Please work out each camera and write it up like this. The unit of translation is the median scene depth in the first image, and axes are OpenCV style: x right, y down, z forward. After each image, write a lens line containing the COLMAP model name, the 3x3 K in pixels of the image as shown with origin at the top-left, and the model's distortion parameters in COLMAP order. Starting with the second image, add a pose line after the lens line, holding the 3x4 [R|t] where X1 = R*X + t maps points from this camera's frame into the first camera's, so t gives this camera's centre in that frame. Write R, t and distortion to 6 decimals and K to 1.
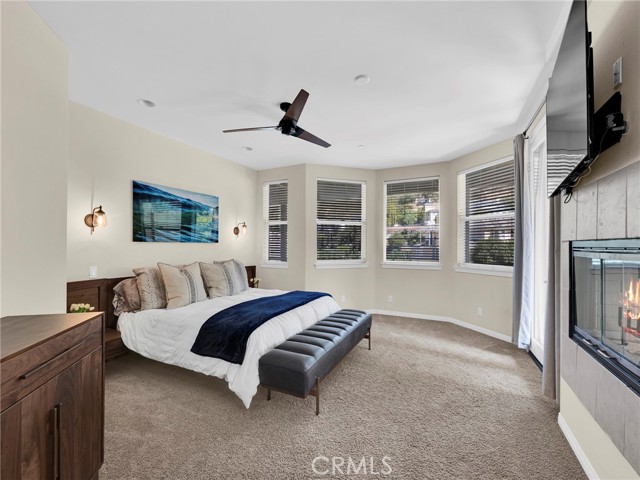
lens RADIAL K [[266.8, 0, 319.7], [0, 266.8, 247.2], [0, 0, 1]] dist [-0.000282, 0.000046]
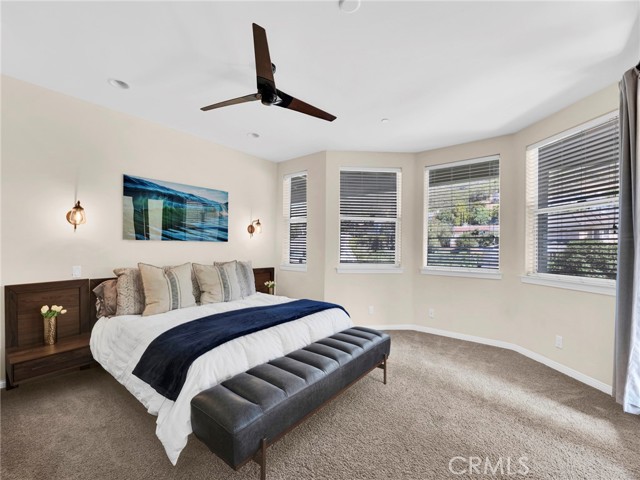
lens RADIAL K [[267.2, 0, 322.5], [0, 267.2, 248.0], [0, 0, 1]] dist [0.000883, -0.000092]
pose [[0.977363, 0.009645, -0.211348, 0.164354], [-0.009601, 0.999953, 0.001237, -0.000300], [0.211350, 0.000820, 0.977410, 0.213979]]
